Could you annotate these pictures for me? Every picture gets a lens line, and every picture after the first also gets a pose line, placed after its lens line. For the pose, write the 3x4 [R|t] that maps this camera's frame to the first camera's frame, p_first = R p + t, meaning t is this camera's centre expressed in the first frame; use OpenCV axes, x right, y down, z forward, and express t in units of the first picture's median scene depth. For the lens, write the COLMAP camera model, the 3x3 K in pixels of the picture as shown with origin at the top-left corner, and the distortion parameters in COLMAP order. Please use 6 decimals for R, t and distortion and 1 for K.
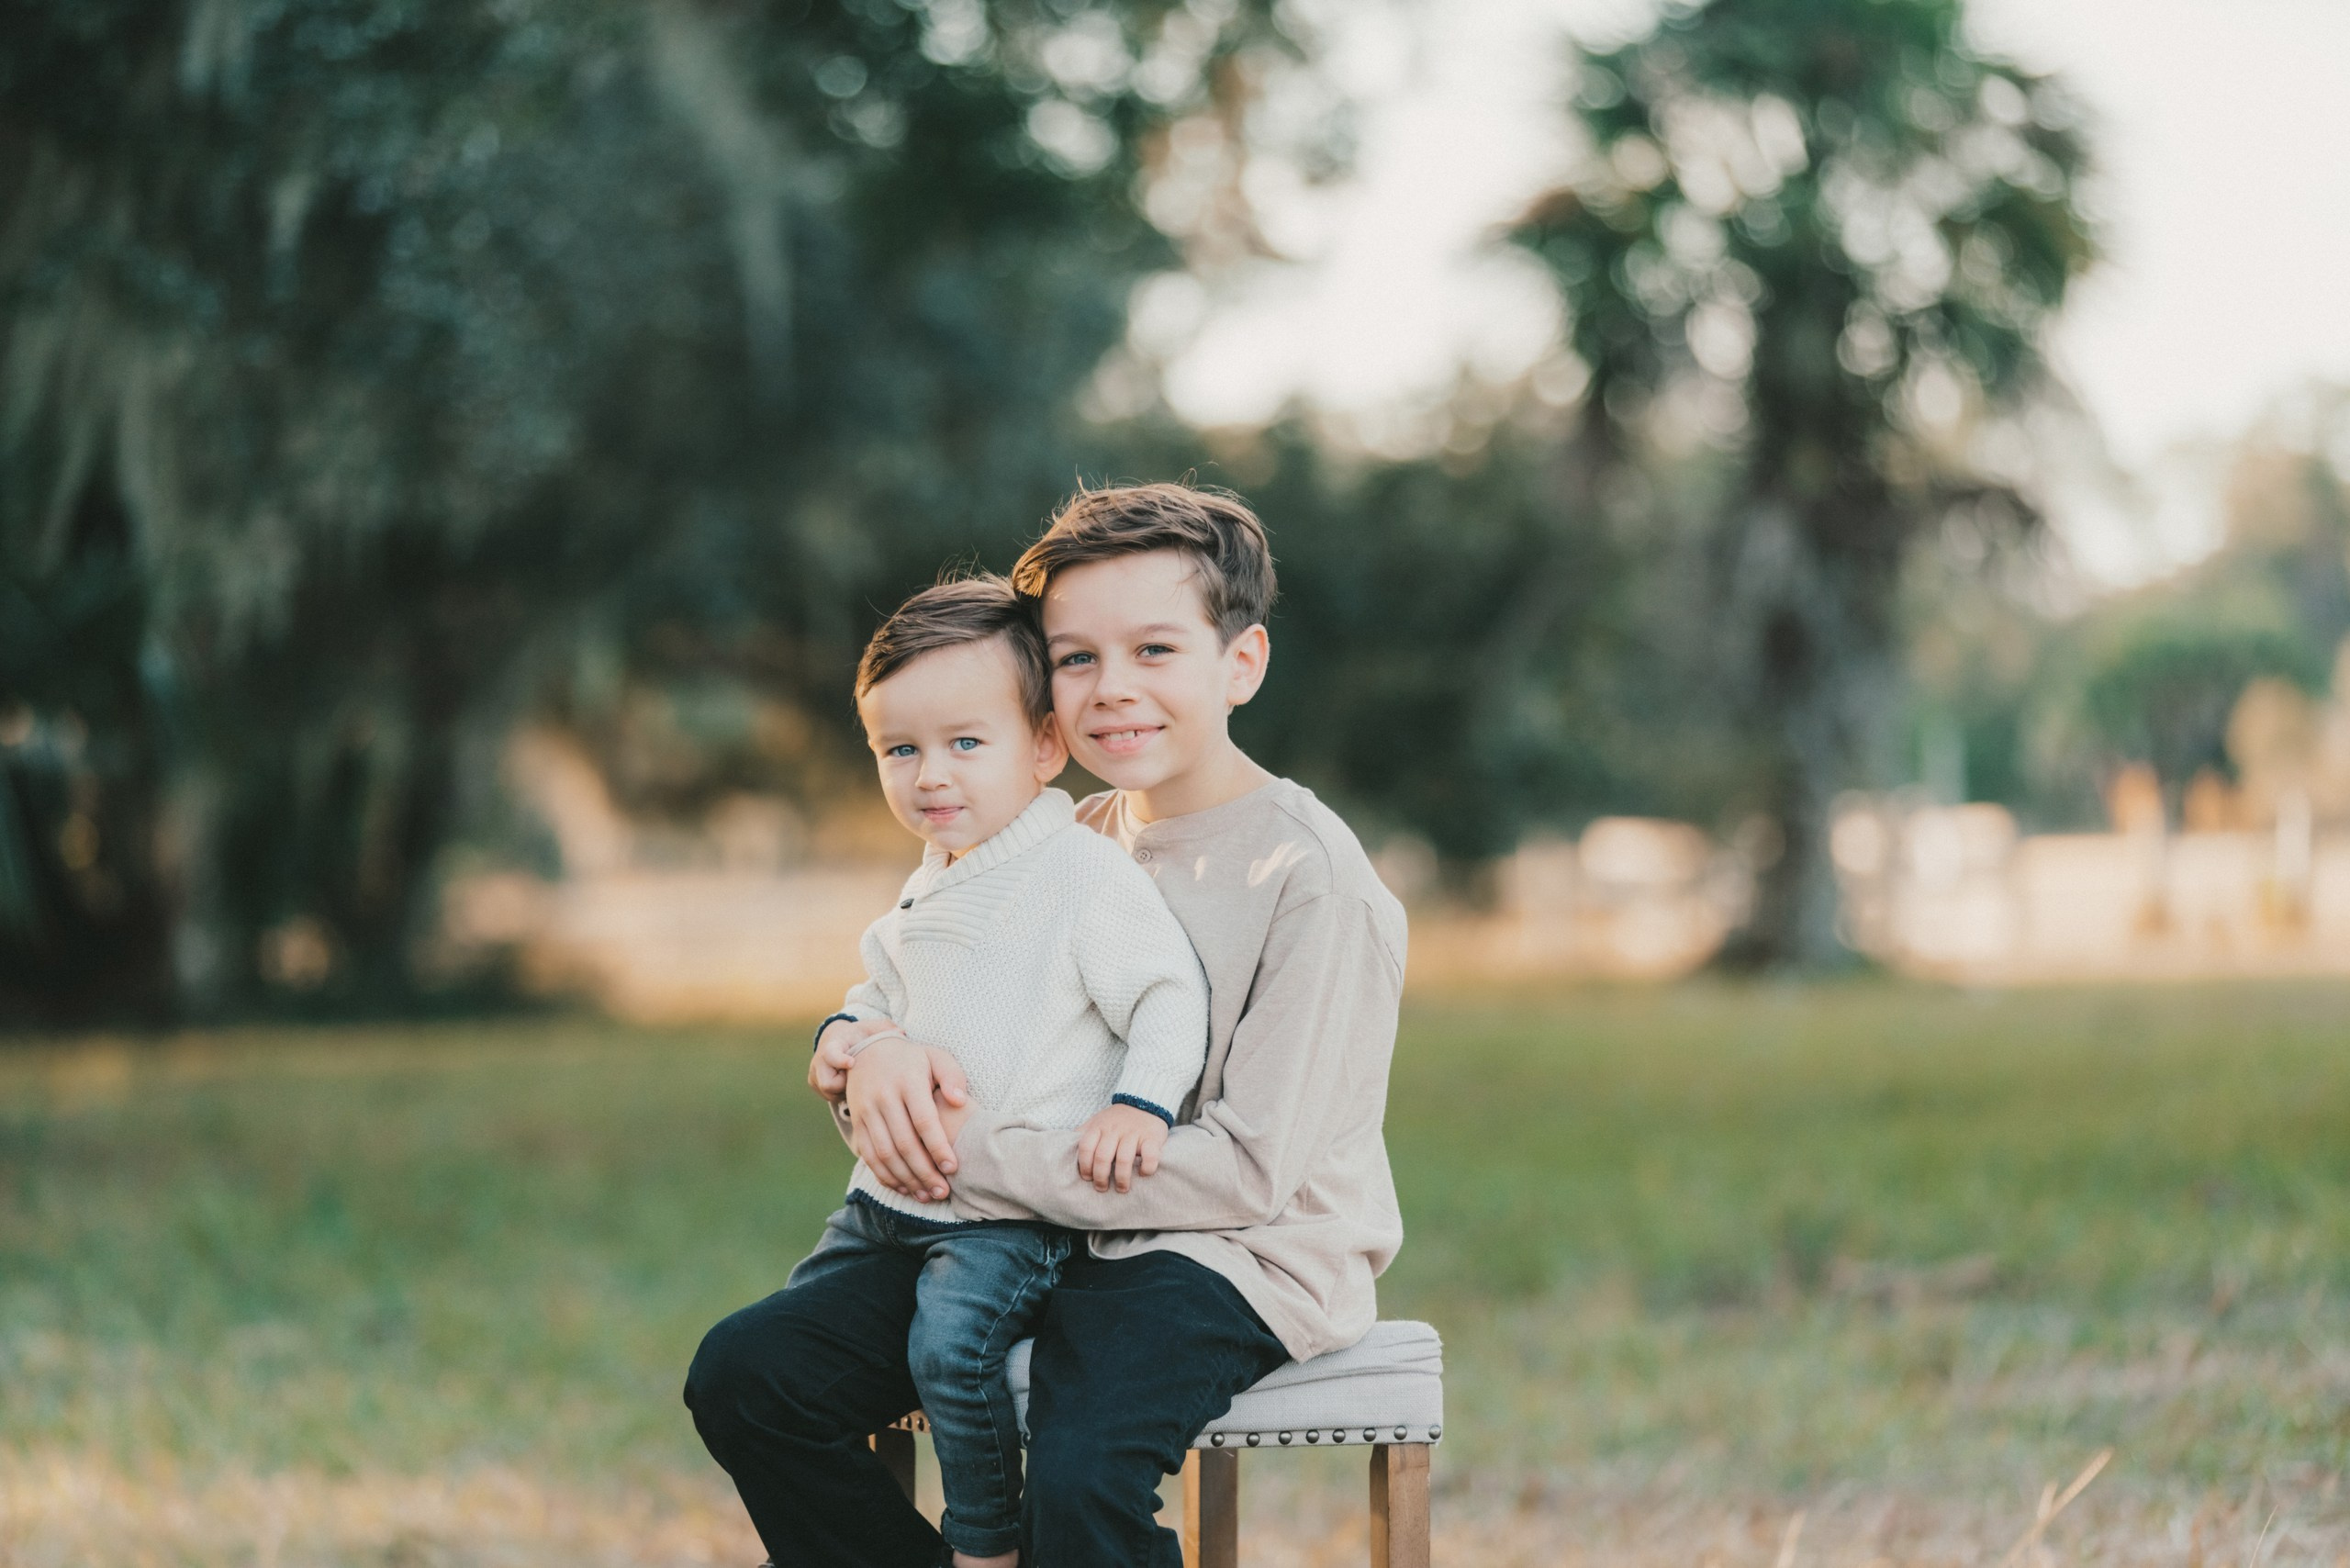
lens RADIAL K [[7743.3, 0, 1175.0], [0, 7743.3, 784.0], [0, 0, 1]] dist [-0.157565, -5.355407]
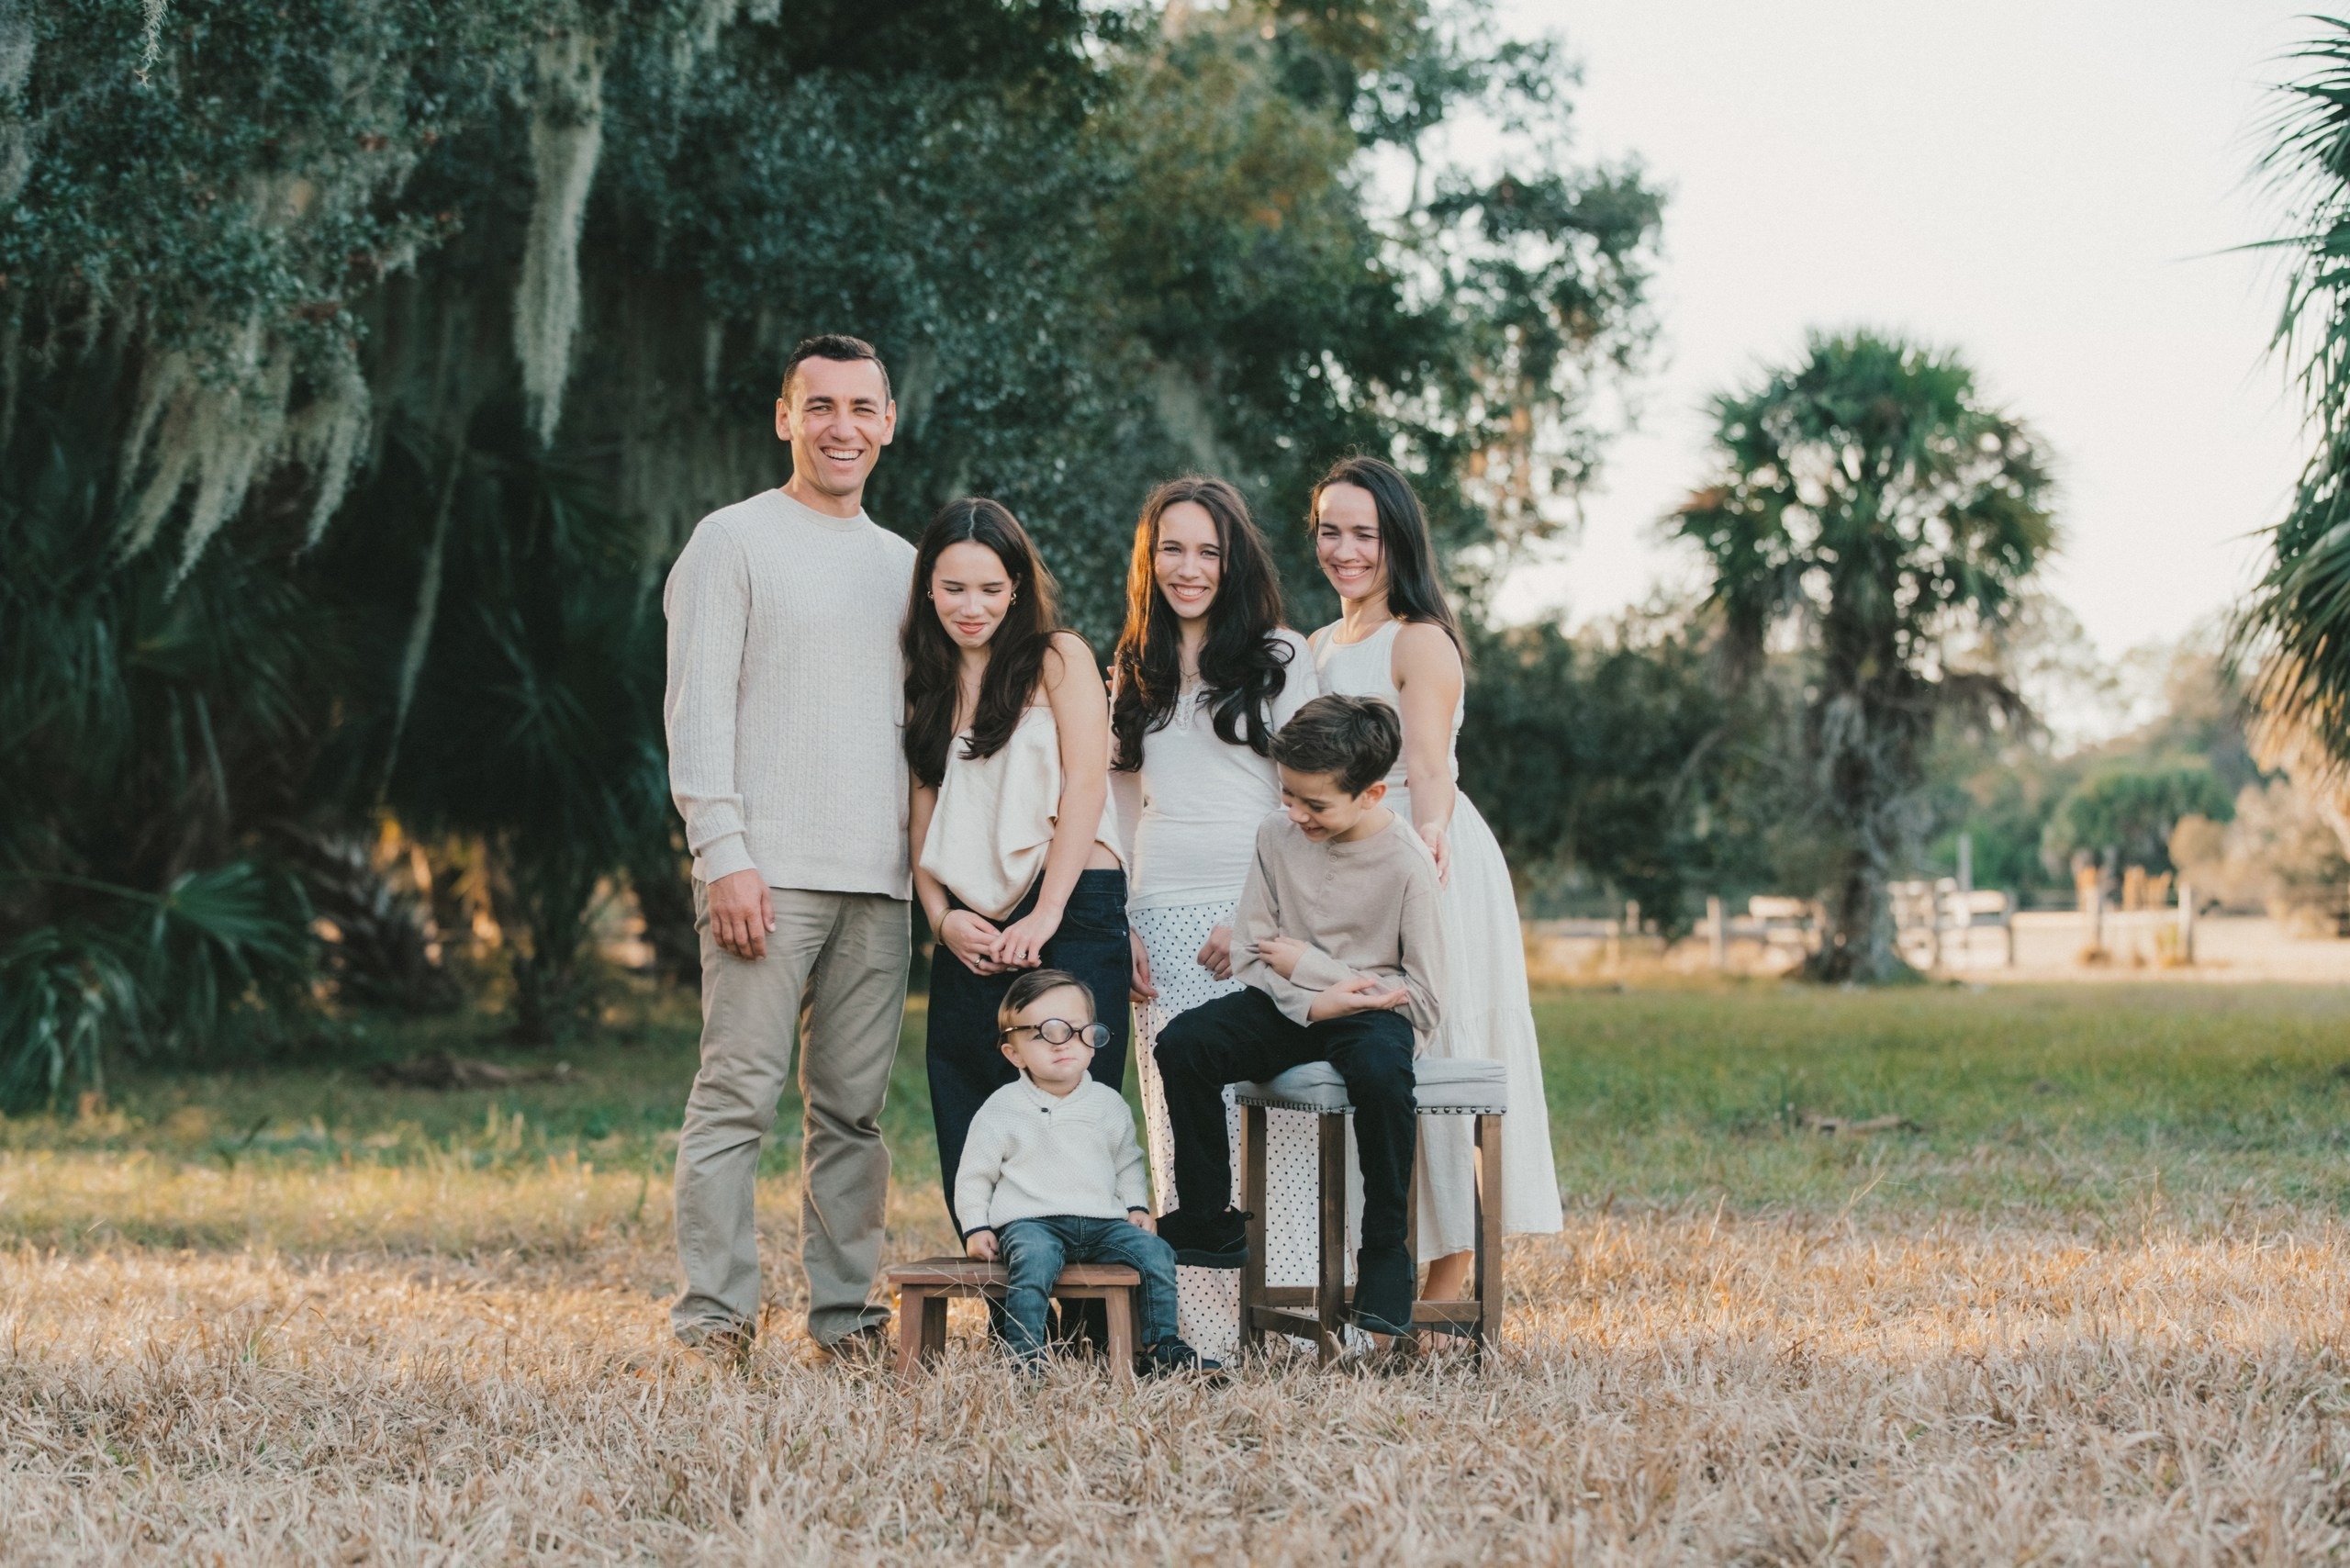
lens RADIAL K [[7743.3, 0, 1175.0], [0, 7743.3, 784.0], [0, 0, 1]] dist [-0.157565, -5.355407]
pose [[0.997887, 0.024253, -0.060280, 0.035631], [-0.025690, 0.999401, -0.023178, 0.024592], [0.059682, 0.024677, 0.997912, -0.616084]]
